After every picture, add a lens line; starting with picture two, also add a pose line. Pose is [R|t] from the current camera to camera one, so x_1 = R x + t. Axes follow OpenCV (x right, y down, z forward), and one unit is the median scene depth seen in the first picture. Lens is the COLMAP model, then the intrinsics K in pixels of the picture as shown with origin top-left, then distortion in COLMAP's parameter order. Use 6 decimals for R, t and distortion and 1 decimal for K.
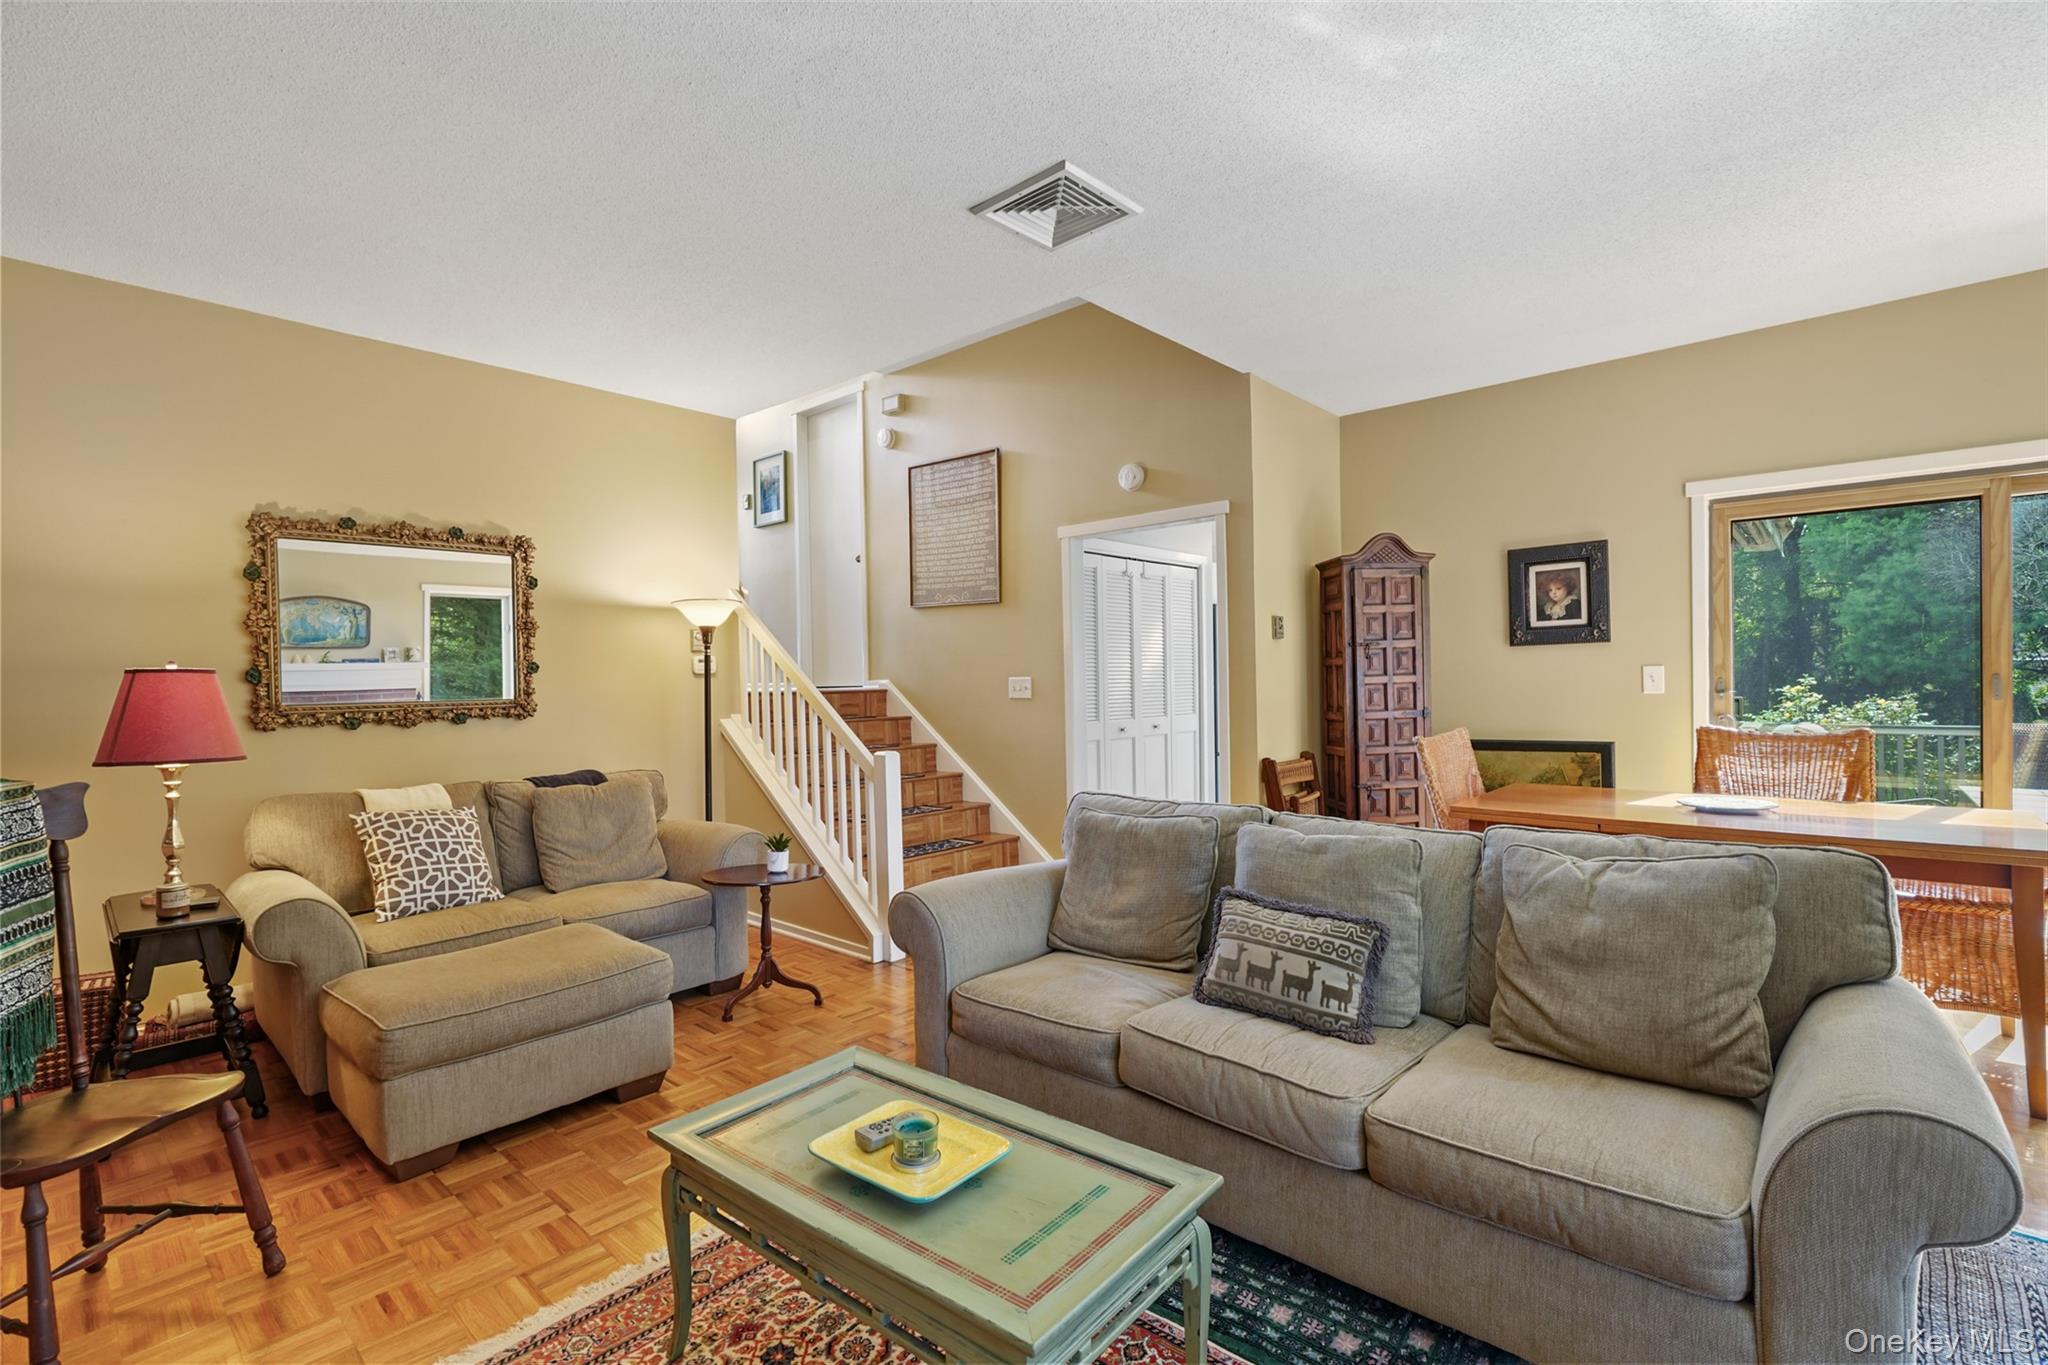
lens RADIAL K [[950.0, 0, 1024.0], [0, 950.0, 682.5], [0, 0, 1]] dist [0.009481, 0.000354]
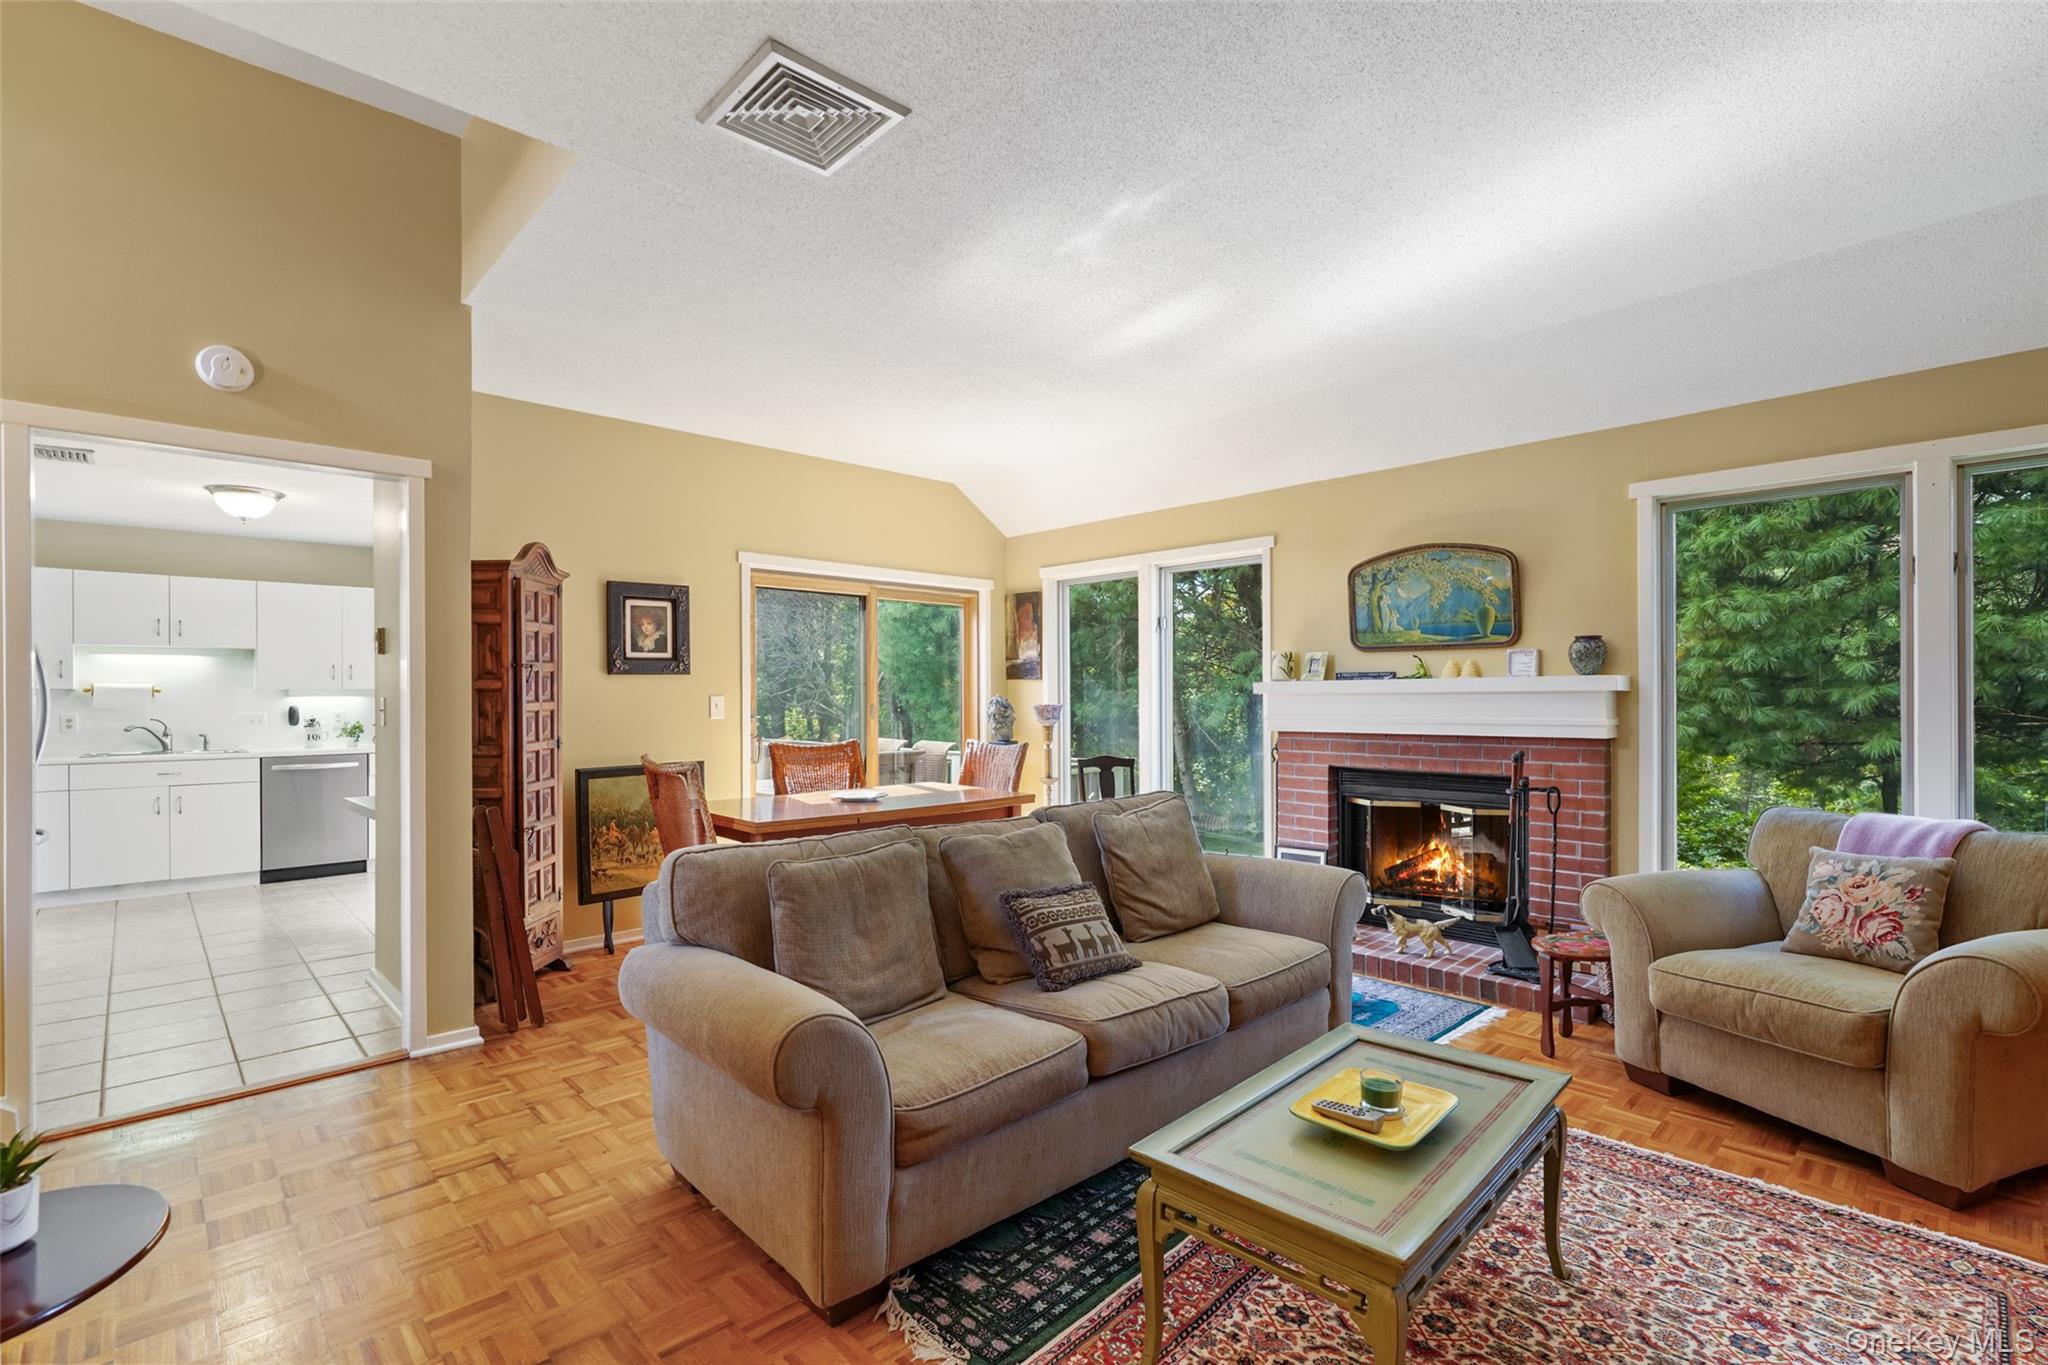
lens RADIAL K [[931.3, 0, 1027.2], [0, 931.3, 690.8], [0, 0, 1]] dist [-0.002214, 0.000016]
pose [[0.094645, 0.024025, 0.995221, -0.460714], [0.009827, 0.999637, -0.025066, 0.009058], [-0.995463, 0.012153, 0.094374, 0.478454]]
